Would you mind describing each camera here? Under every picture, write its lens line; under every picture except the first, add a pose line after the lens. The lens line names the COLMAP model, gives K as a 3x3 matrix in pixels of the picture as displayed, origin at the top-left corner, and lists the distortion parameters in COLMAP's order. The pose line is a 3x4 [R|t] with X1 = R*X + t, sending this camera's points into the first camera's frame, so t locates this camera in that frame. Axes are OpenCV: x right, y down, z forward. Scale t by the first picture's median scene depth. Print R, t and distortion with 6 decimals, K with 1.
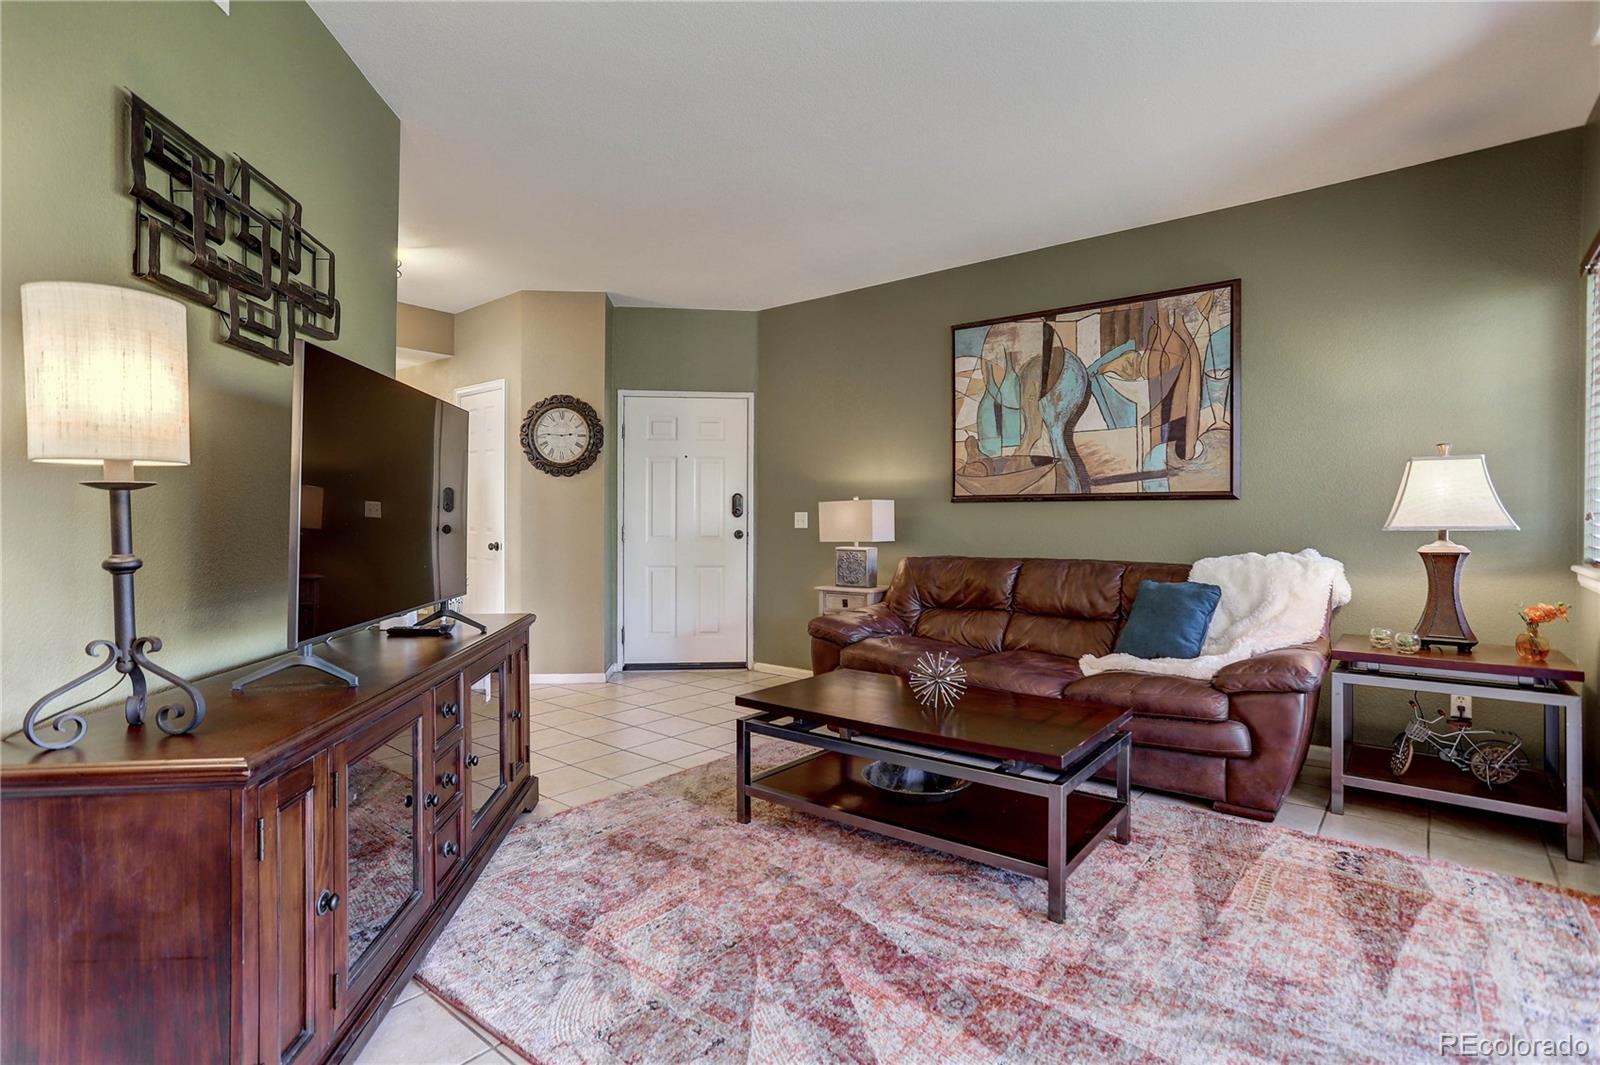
lens RADIAL K [[798.5, 0, 801.7], [0, 798.5, 520.8], [0, 0, 1]] dist [-0.064657, 0.045757]
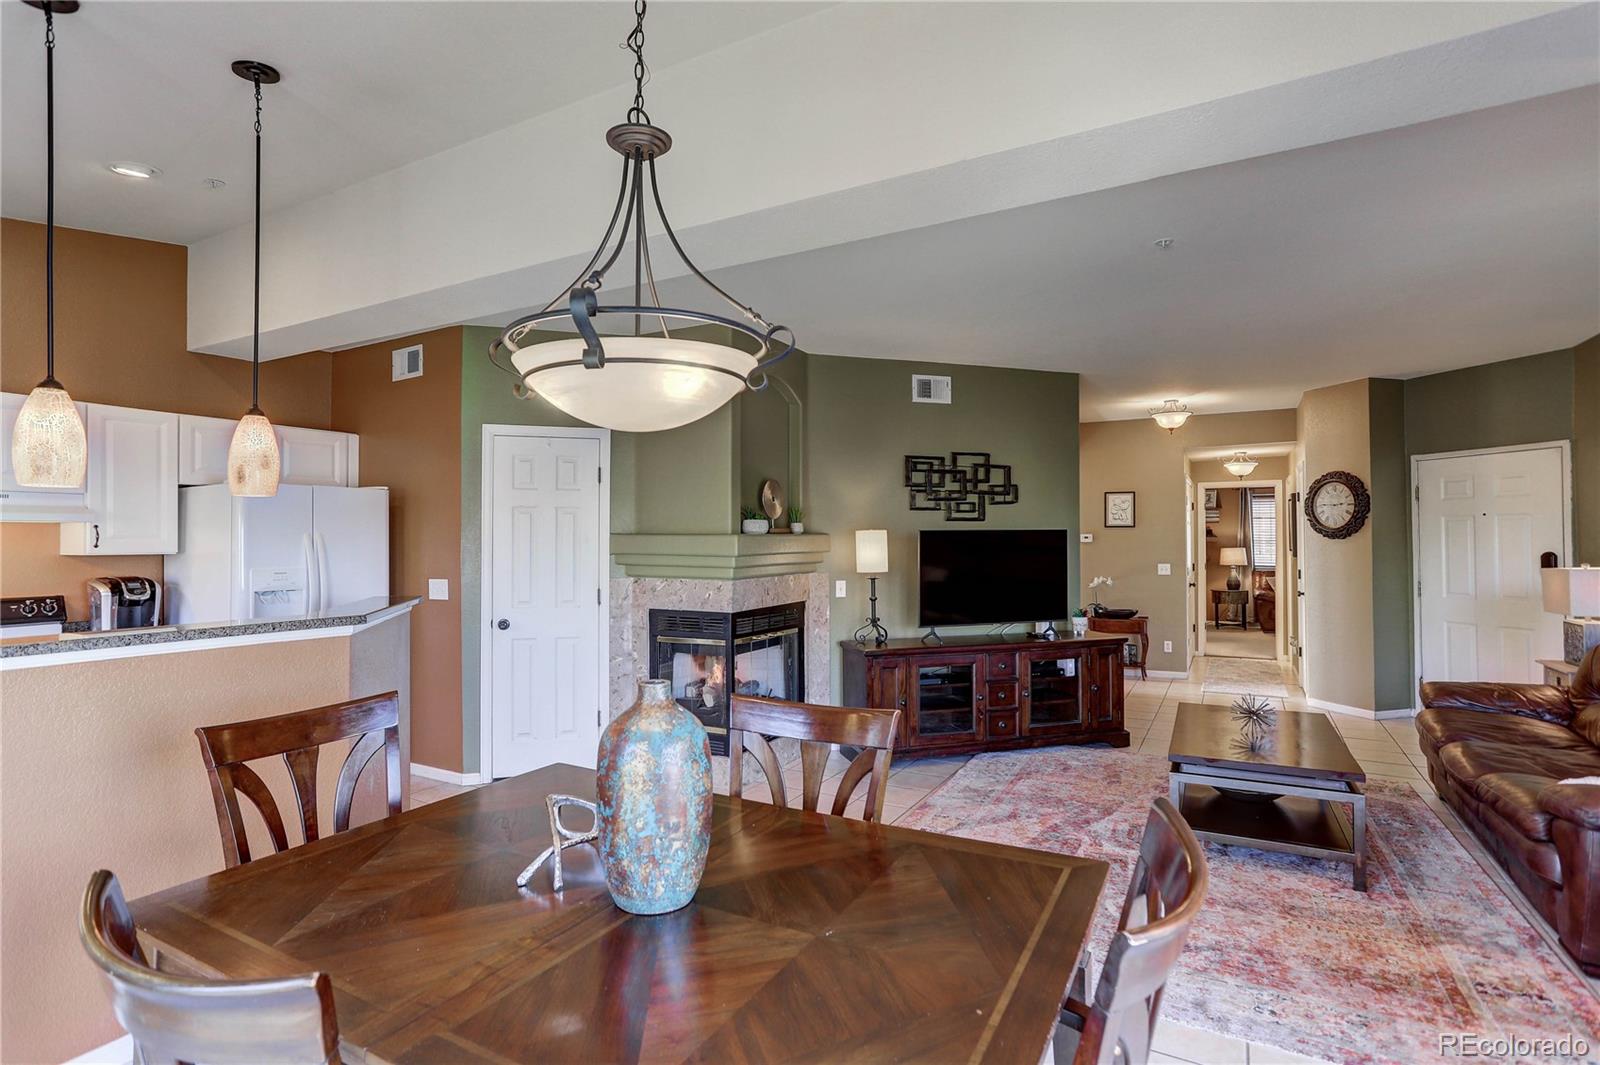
lens RADIAL K [[778.6, 0, 800.0], [0, 778.6, 532.5], [0, 0, 1]] dist [-0.044080, 0.028718]
pose [[0.176746, -0.013729, -0.984161, 1.250809], [0.006052, 0.999899, -0.012862, -0.099081], [0.984238, -0.003682, 0.176811, -0.013452]]
